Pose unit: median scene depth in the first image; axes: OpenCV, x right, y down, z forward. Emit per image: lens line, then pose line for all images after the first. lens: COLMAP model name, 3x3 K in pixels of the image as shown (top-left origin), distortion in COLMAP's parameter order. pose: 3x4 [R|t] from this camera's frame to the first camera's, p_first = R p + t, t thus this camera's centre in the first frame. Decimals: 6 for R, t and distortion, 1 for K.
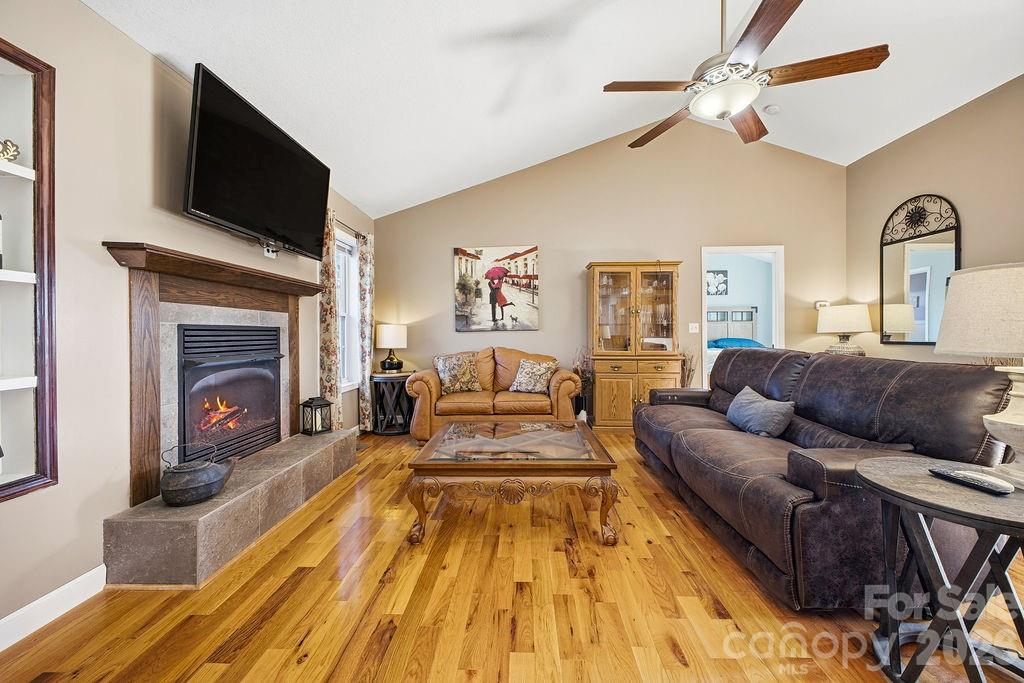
lens RADIAL K [[414.6, 0, 512.0], [0, 414.6, 341.5], [0, 0, 1]] dist [-0.001325, -0.000191]
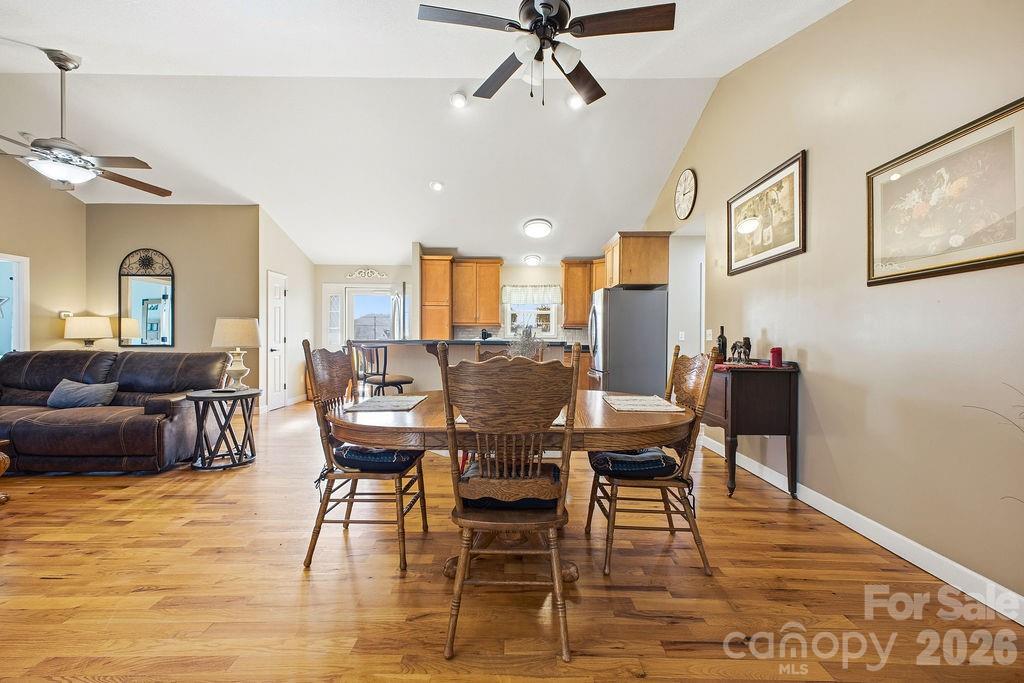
lens RADIAL K [[414.6, 0, 512.0], [0, 414.6, 341.5], [0, 0, 1]] dist [-0.001325, -0.000191]
pose [[-0.020701, -0.003682, 0.999779, -0.527514], [0.015019, 0.999879, 0.003993, 0.001921], [-0.999673, 0.015098, -0.020643, -0.277824]]
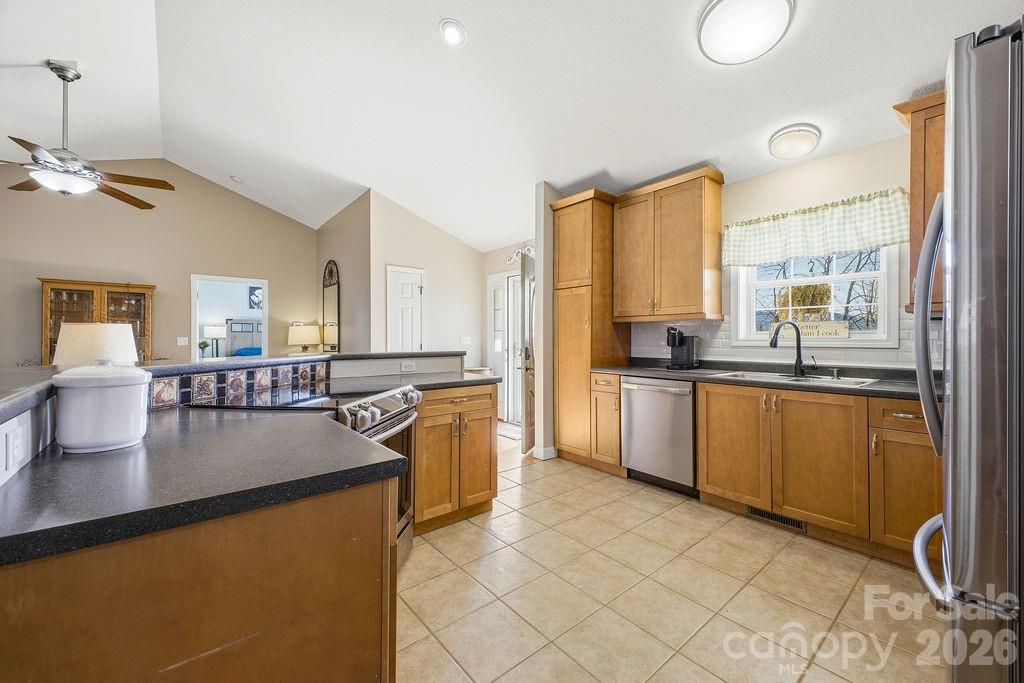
lens RADIAL K [[401.5, 0, 512.0], [0, 401.5, 341.5], [0, 0, 1]] dist [0.000024, 0.000034]
pose [[0.752801, 0.001277, 0.658247, 0.477393], [0.010070, 0.999859, -0.013455, -0.008298], [-0.658171, 0.016758, 0.752682, -0.599055]]
